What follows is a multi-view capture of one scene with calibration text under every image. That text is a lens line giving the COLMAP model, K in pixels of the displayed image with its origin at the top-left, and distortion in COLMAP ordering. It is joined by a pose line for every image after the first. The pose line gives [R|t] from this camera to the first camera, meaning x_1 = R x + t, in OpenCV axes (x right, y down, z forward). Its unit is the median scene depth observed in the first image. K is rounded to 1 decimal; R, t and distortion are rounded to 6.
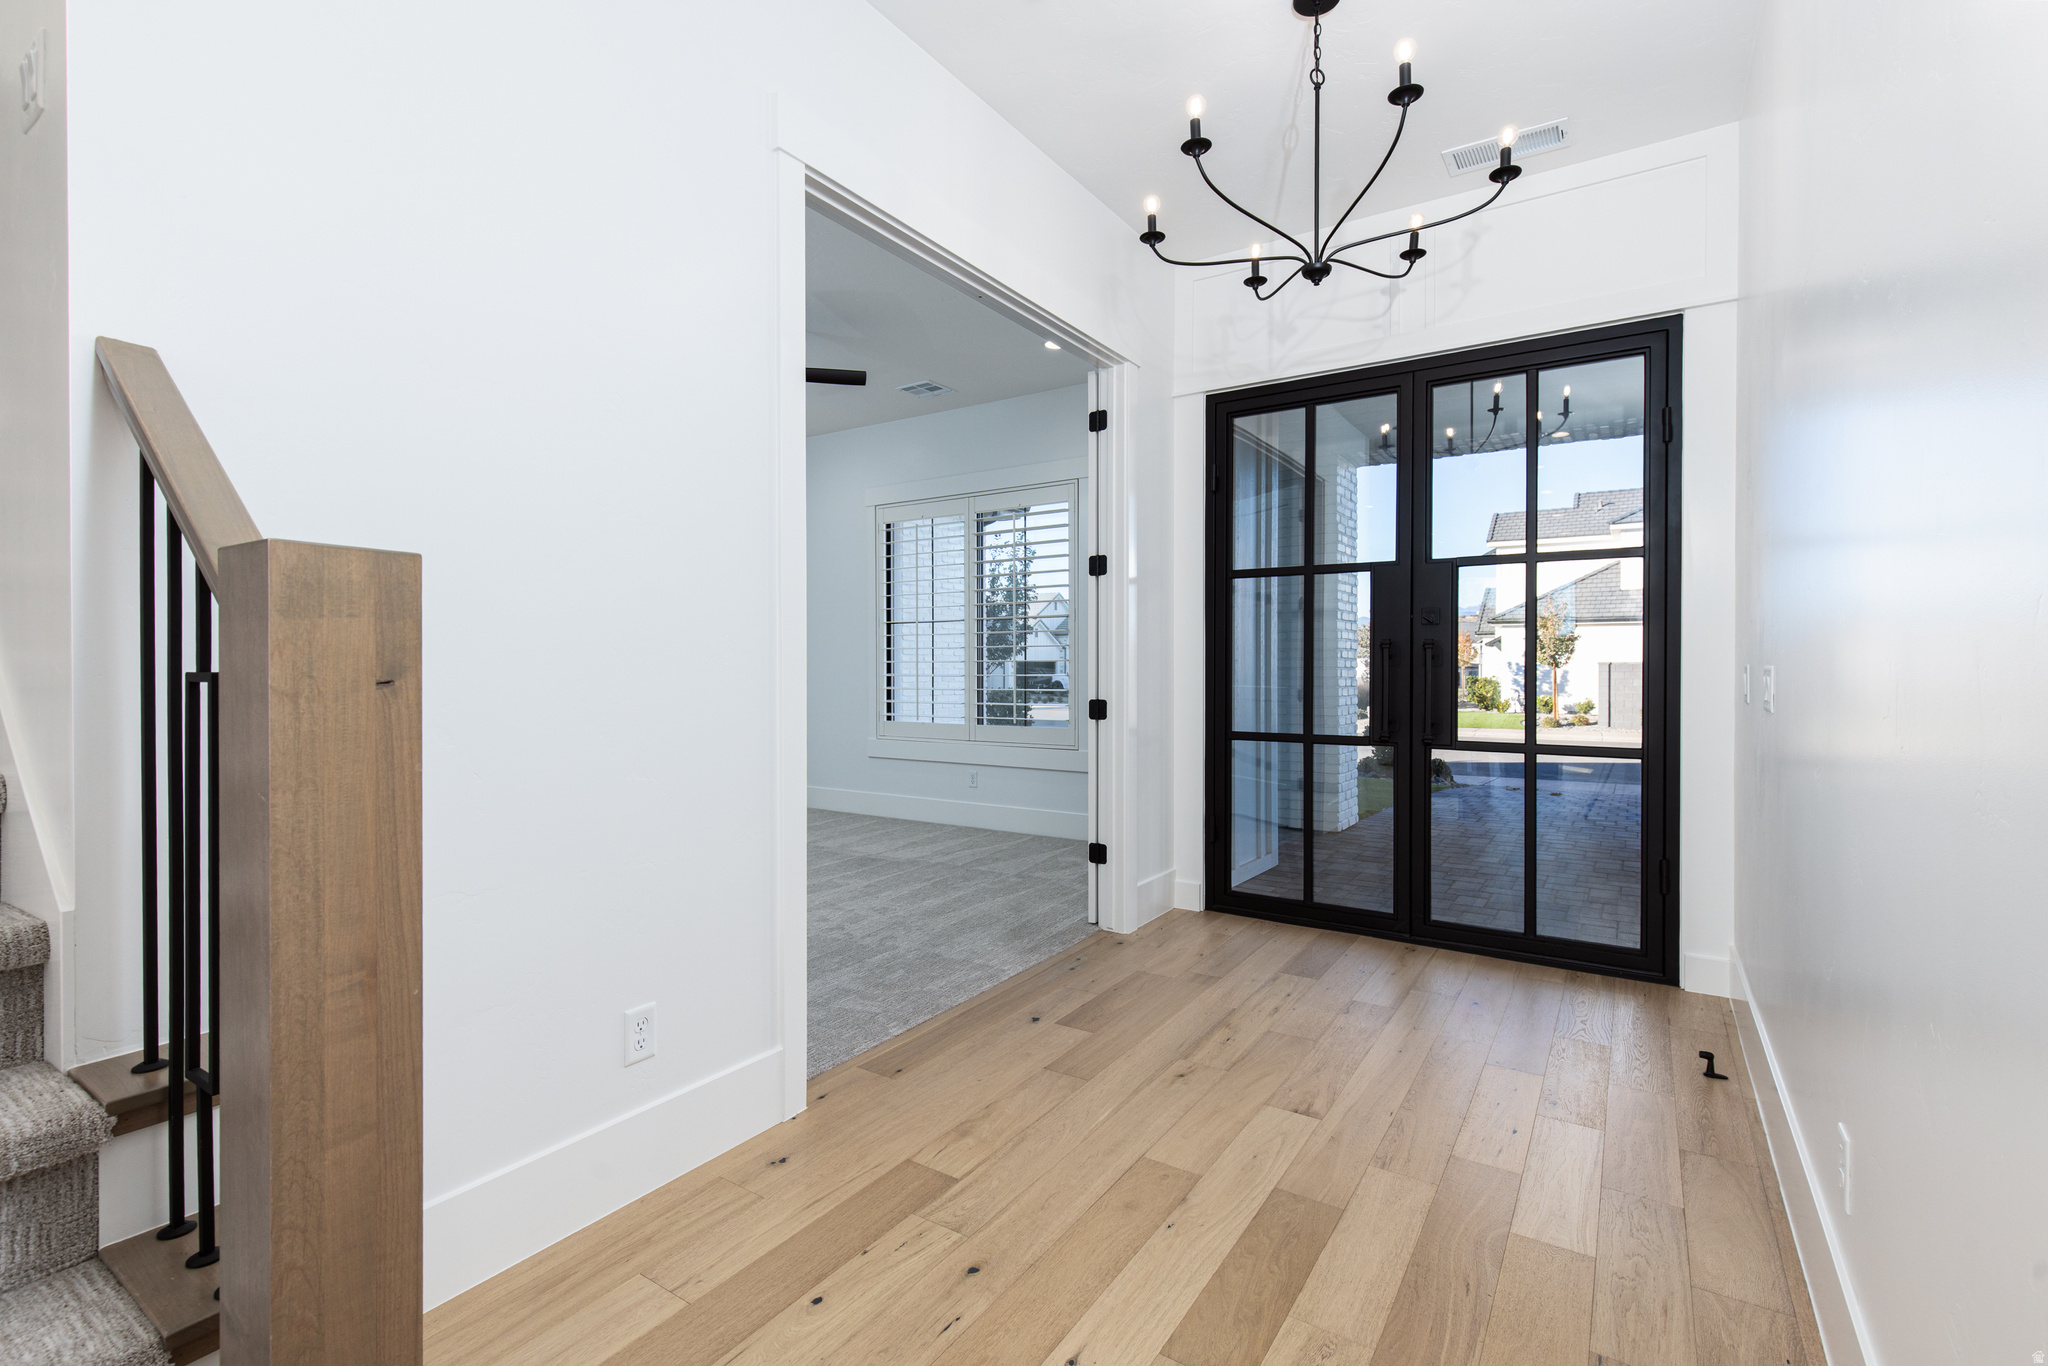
lens RADIAL K [[925.1, 0, 1025.9], [0, 925.1, 671.6], [0, 0, 1]] dist [0.013599, -0.003029]
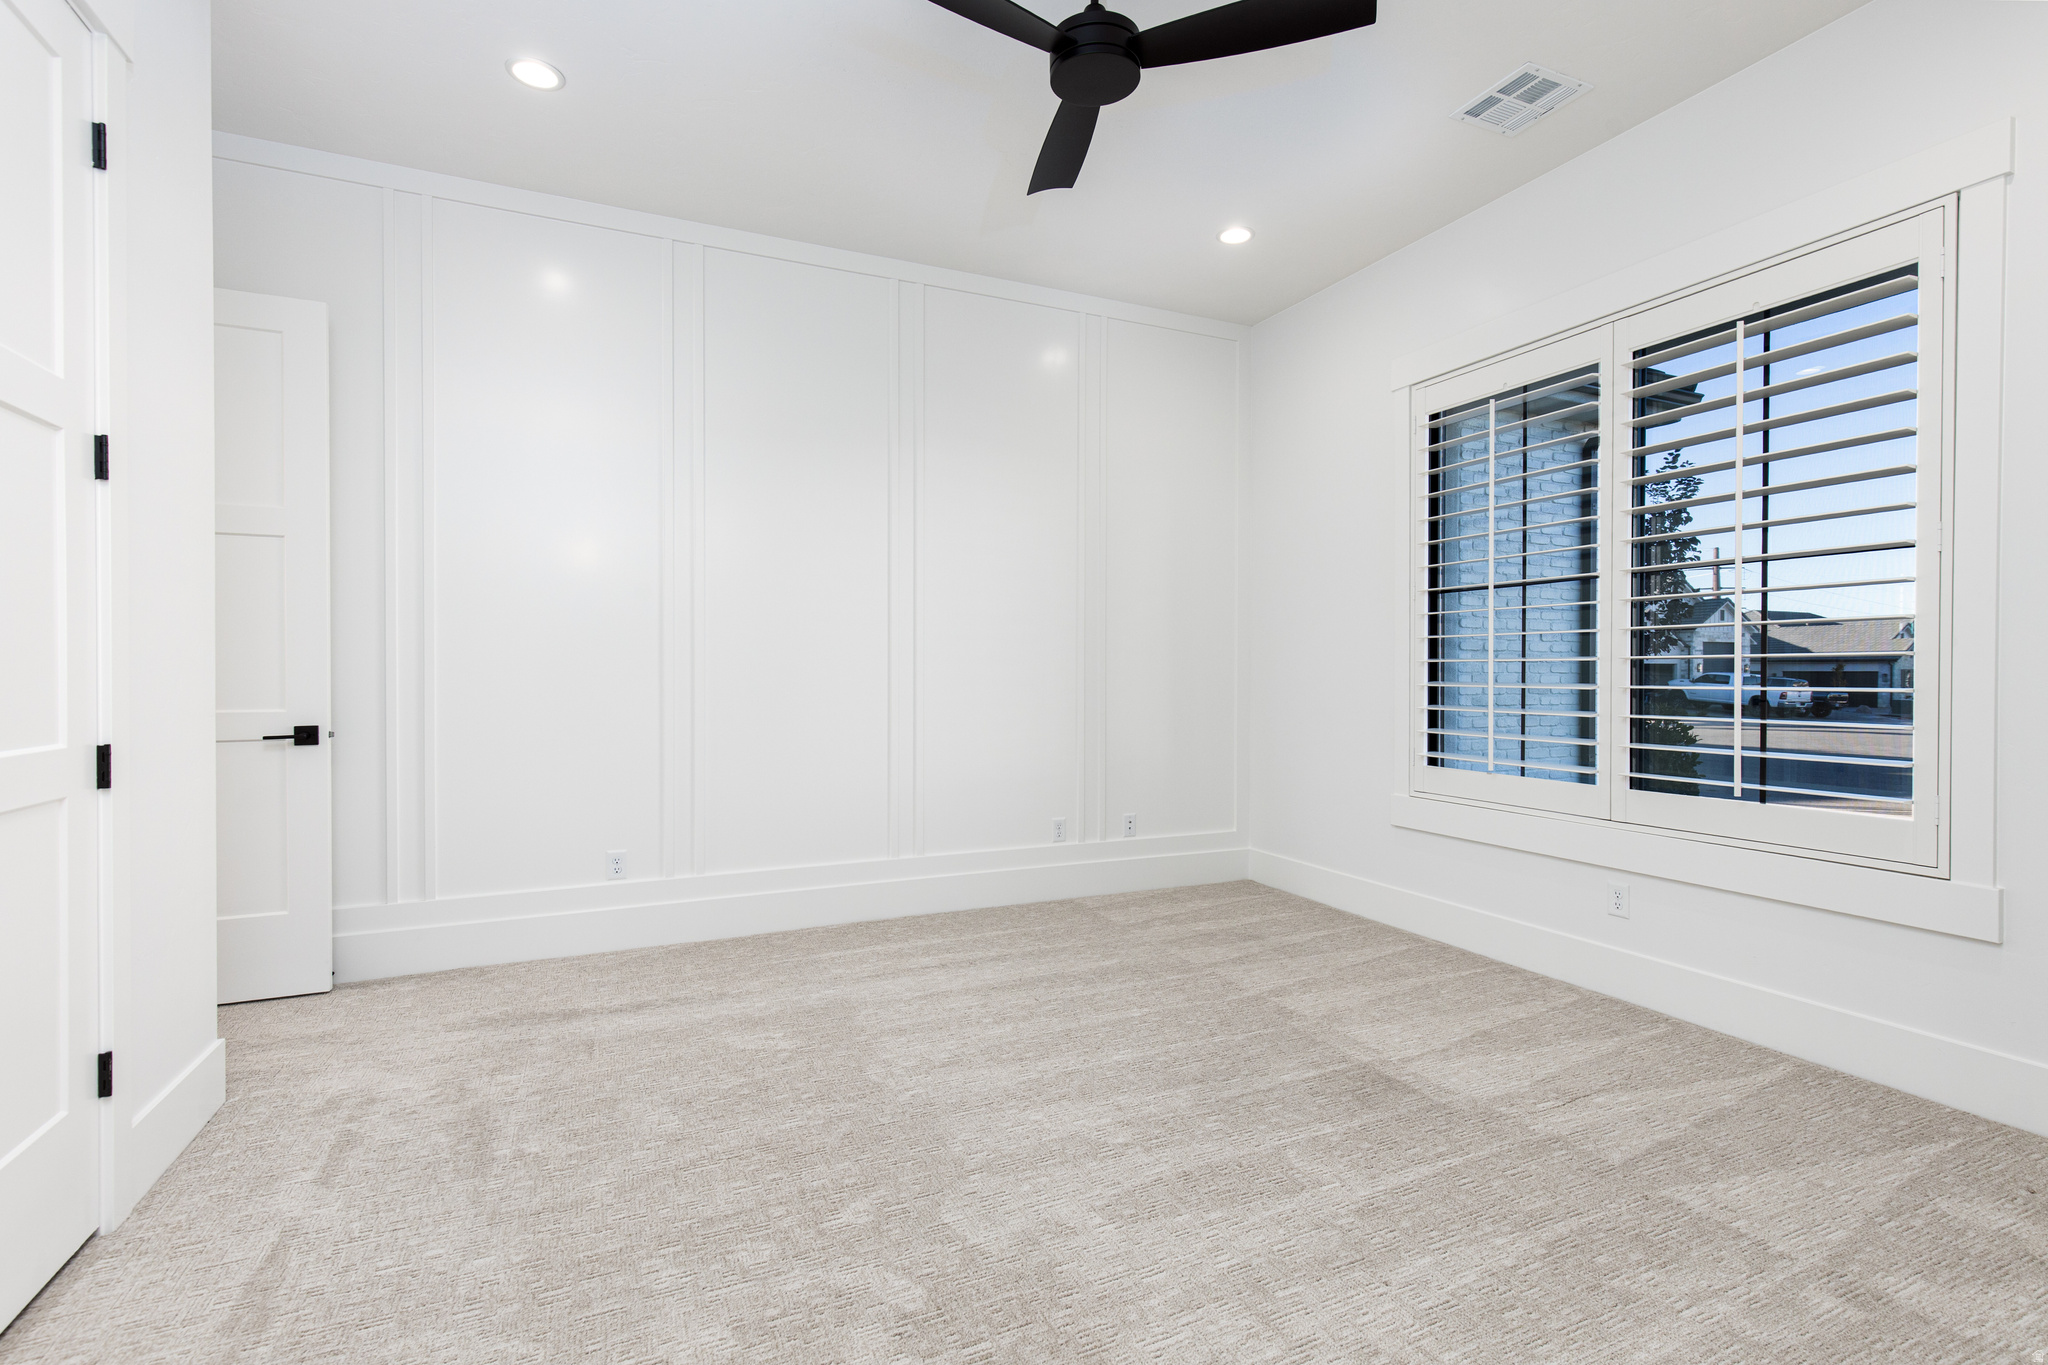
lens RADIAL K [[925.1, 0, 1023.6], [0, 925.1, 676.1], [0, 0, 1]] dist [0.013599, -0.003029]
pose [[0.842750, 0.006113, -0.538271, -0.060845], [-0.005117, 0.999981, 0.003345, -0.001408], [0.538281, -0.000065, 0.842765, 0.437484]]
